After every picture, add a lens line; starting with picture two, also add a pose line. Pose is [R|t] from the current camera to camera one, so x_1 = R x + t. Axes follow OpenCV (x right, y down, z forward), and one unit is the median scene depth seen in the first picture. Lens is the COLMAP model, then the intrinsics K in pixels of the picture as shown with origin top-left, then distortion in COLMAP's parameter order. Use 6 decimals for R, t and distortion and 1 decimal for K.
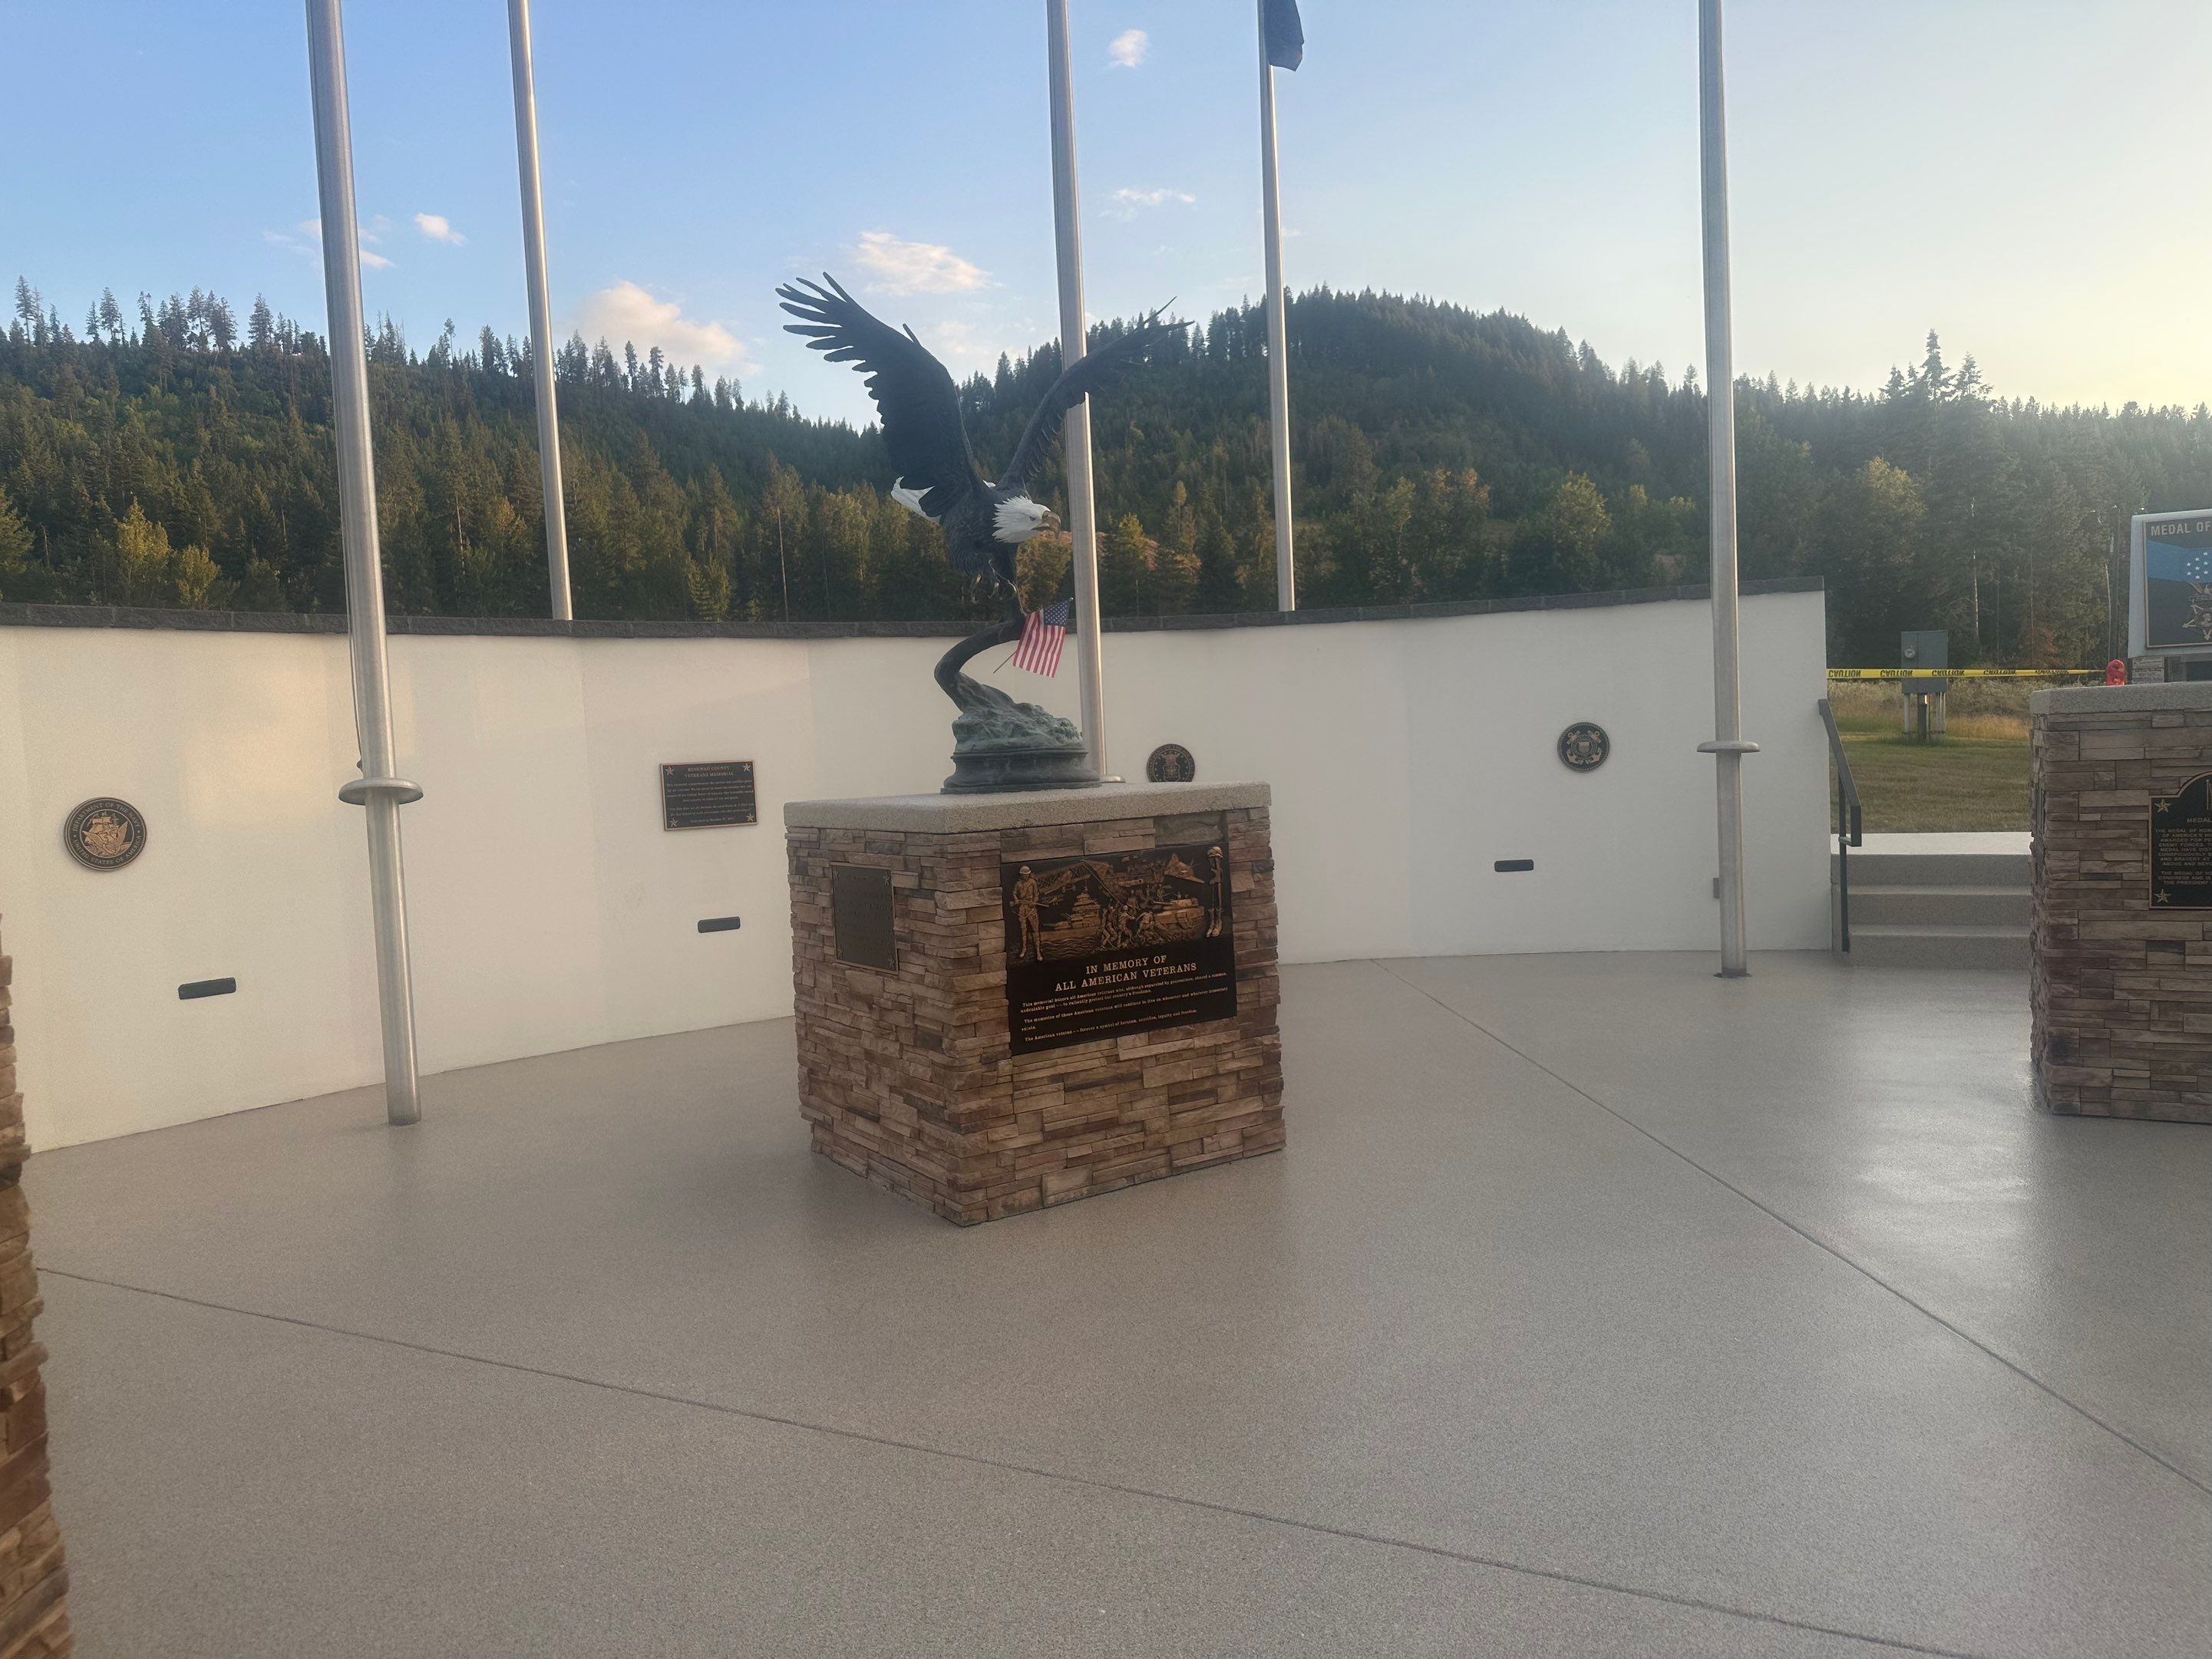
lens RADIAL K [[1556.9, 0, 1097.3], [0, 1556.9, 835.7], [0, 0, 1]] dist [0.051193, -0.053162]
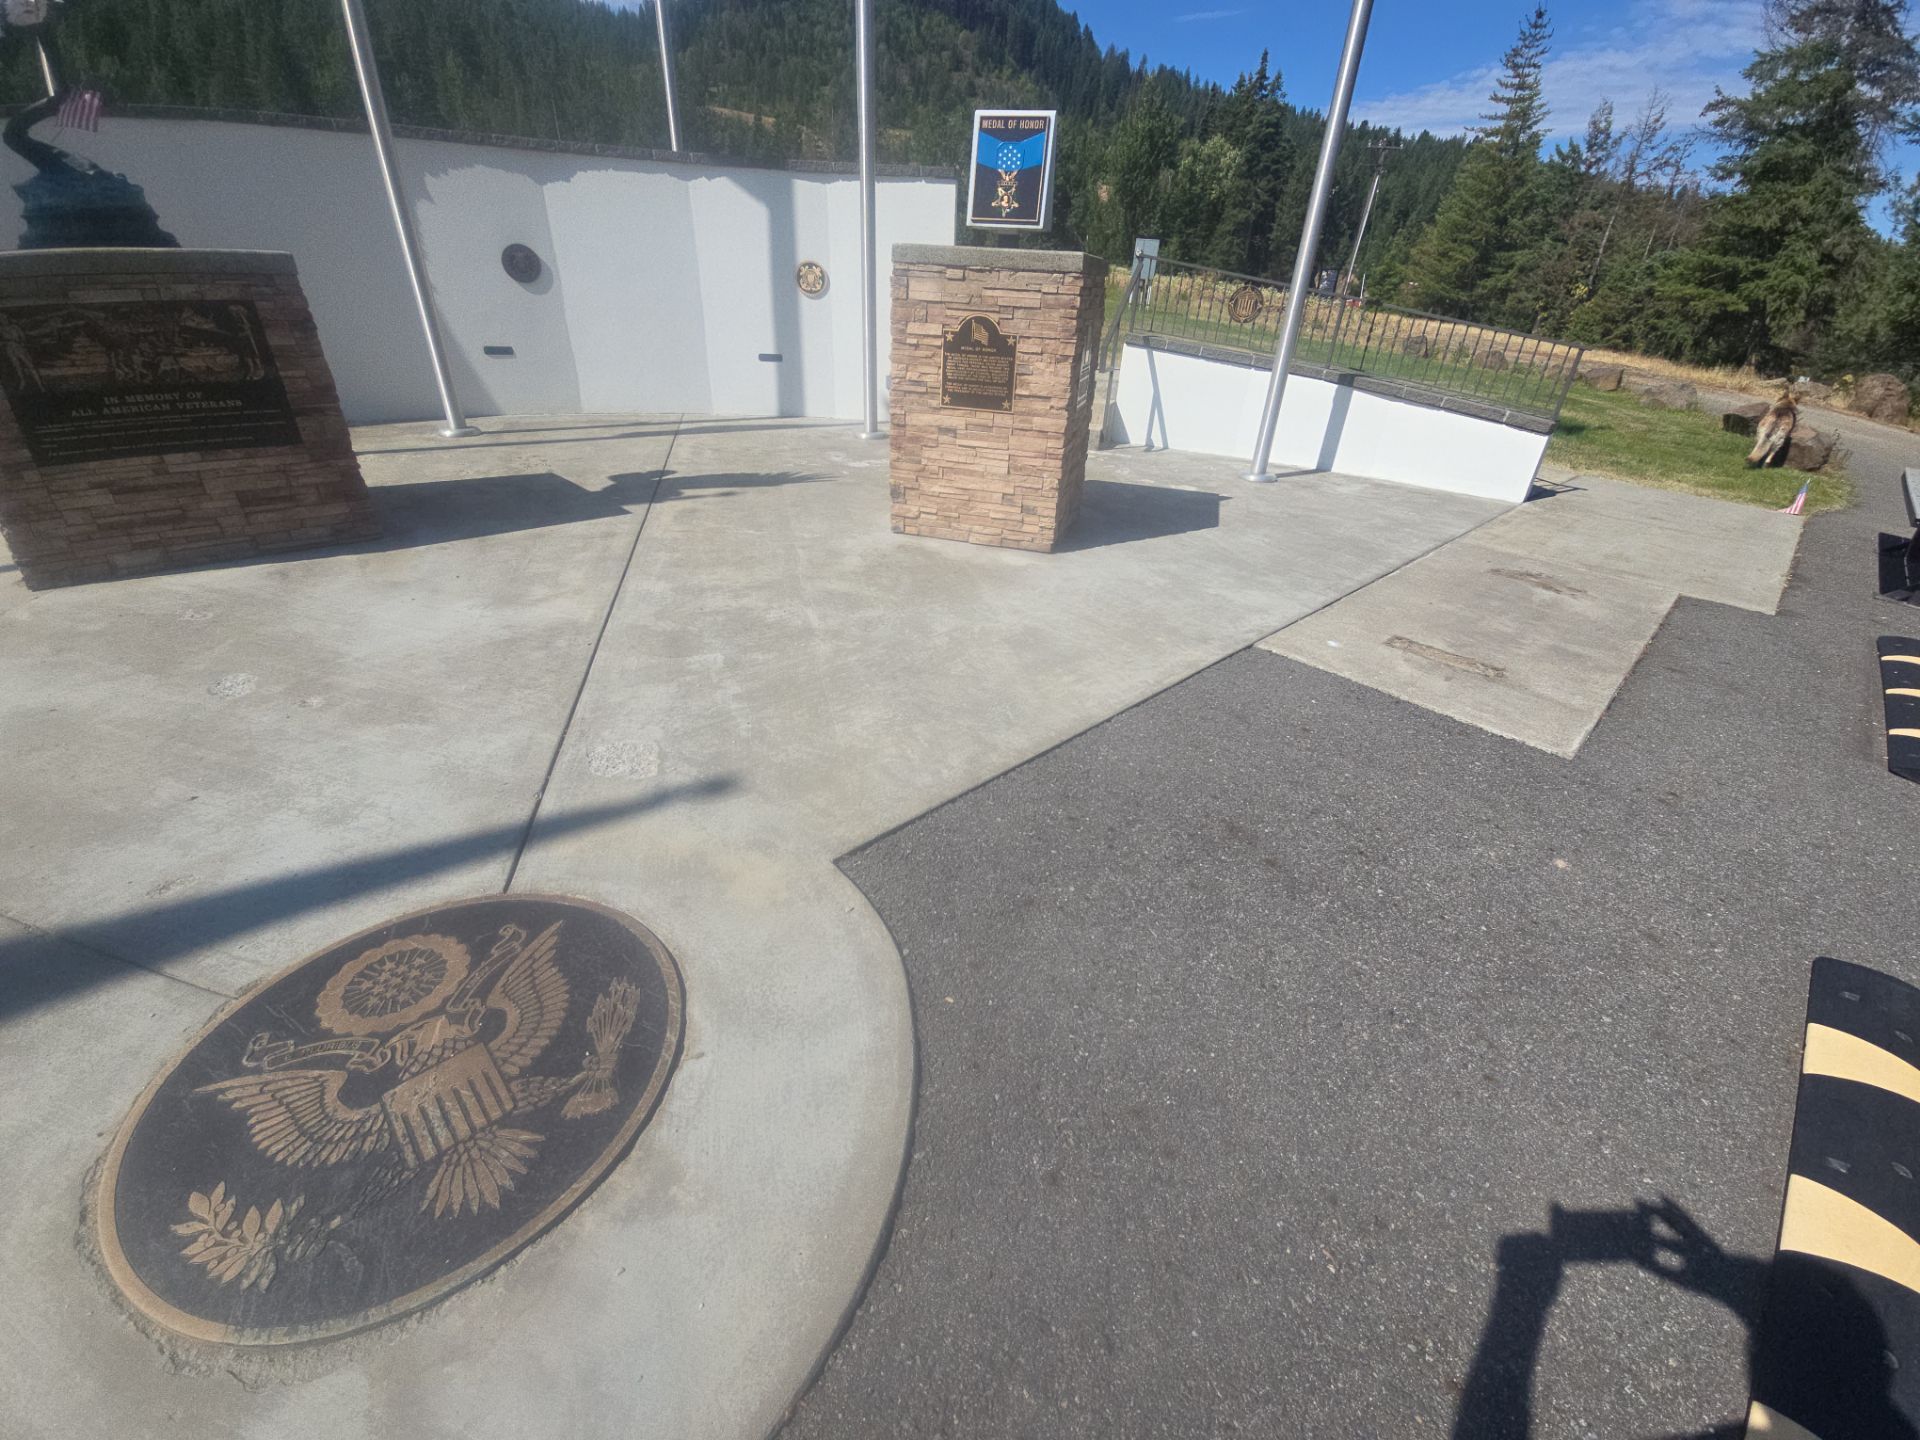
lens RADIAL K [[784.5, 0, 967.4], [0, 784.5, 707.5], [0, 0, 1]] dist [0.011328, -0.007477]
pose [[0.975912, -0.013622, 0.217741, 0.515009], [-0.079903, 0.906385, 0.414828, -0.009932], [-0.203008, -0.422233, 0.883463, 0.157767]]
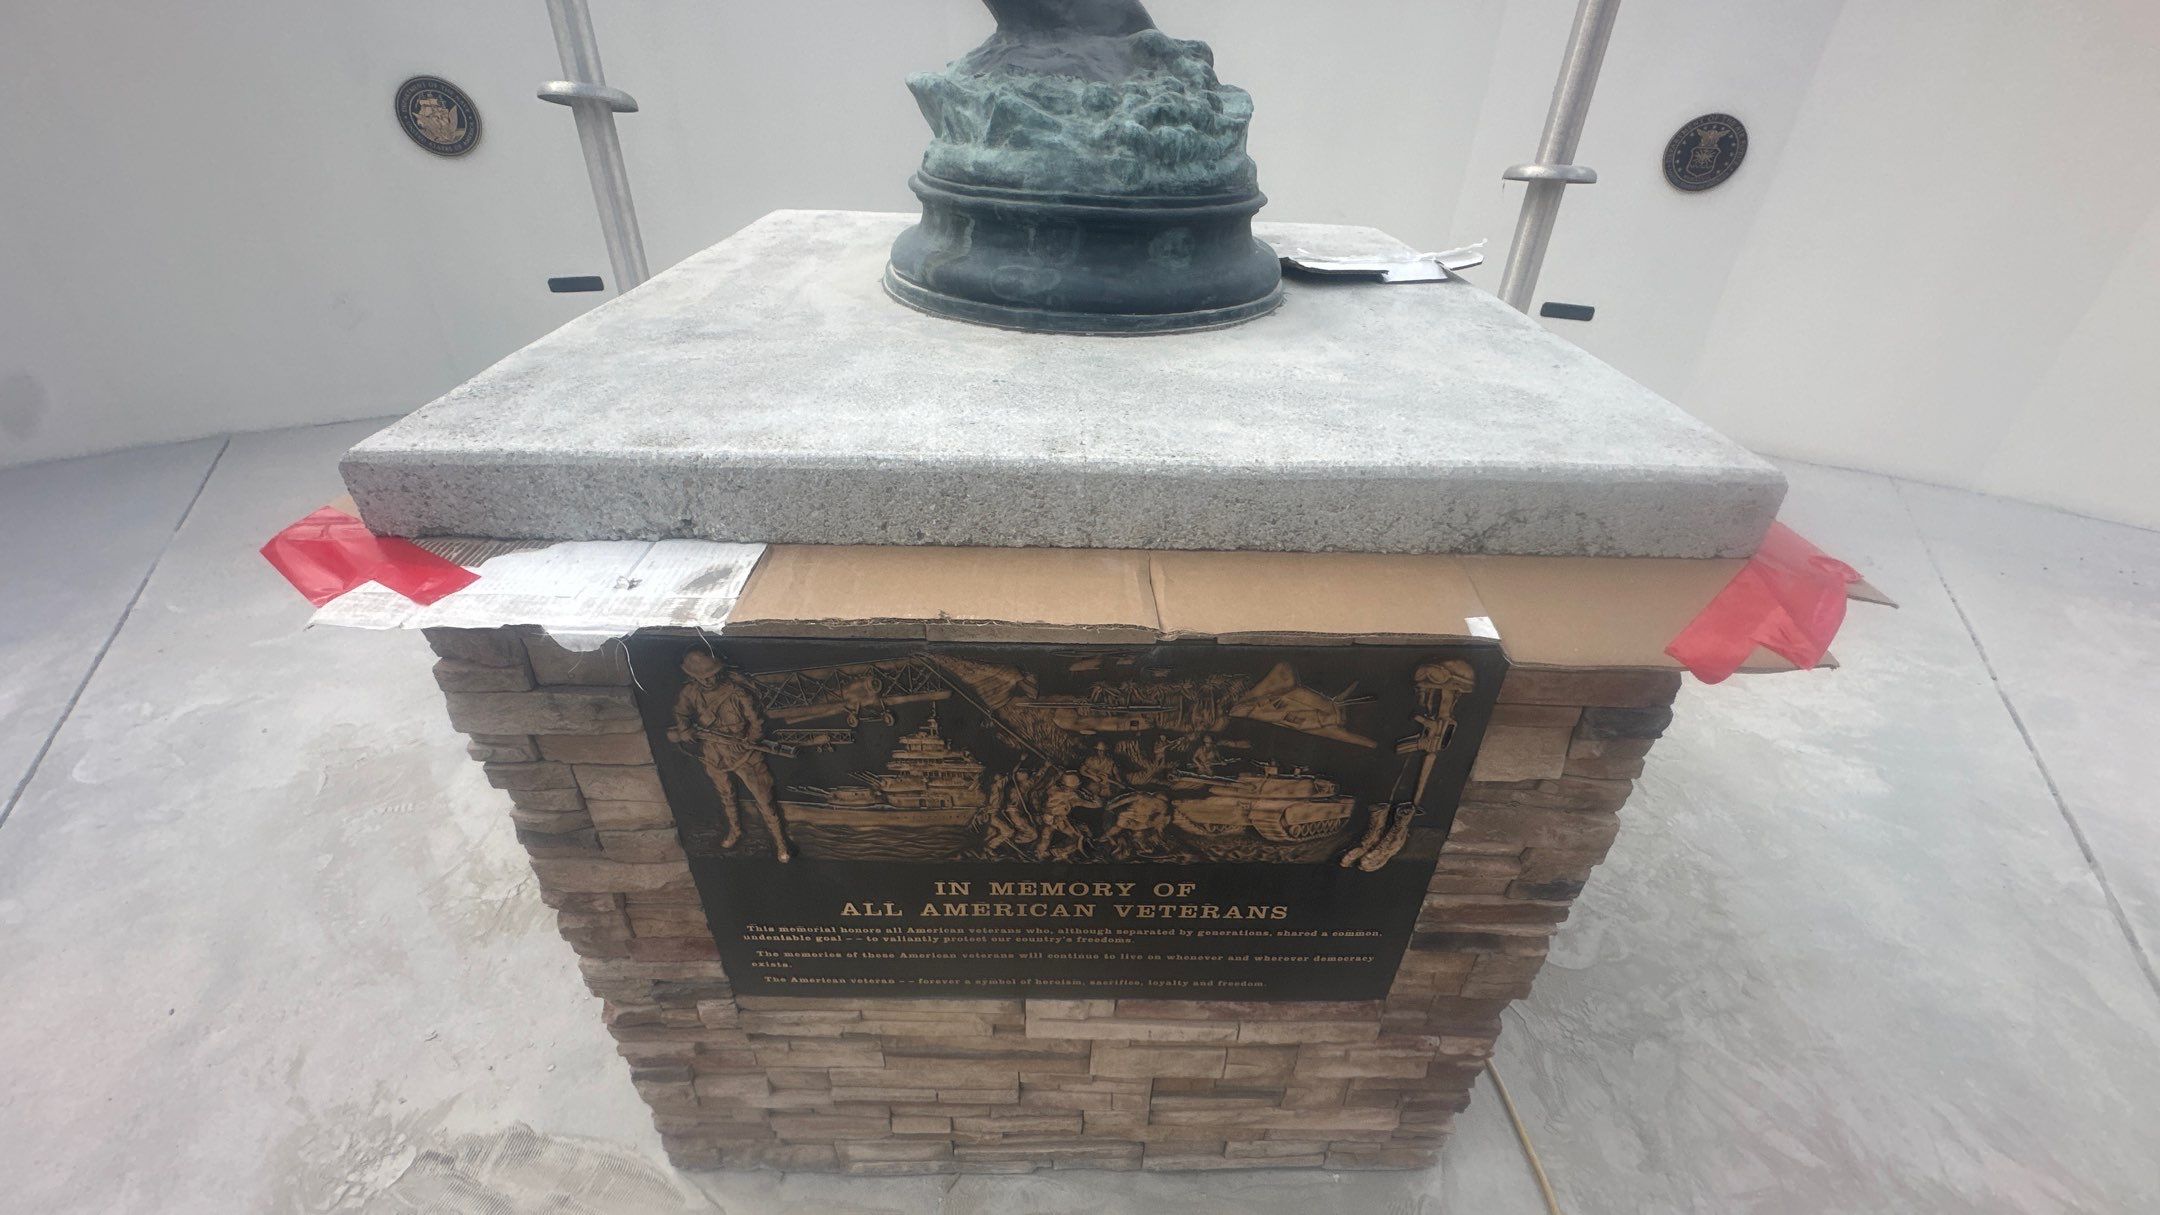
lens RADIAL K [[859.0, 0, 1076.9], [0, 859.0, 600.9], [0, 0, 1]] dist [0.000505, 0.000257]
pose [[0.835385, 0.354791, -0.419828, 0.080034], [-0.099024, 0.848433, 0.519958, -0.080646], [0.540673, -0.392792, 0.743900, 0.835084]]
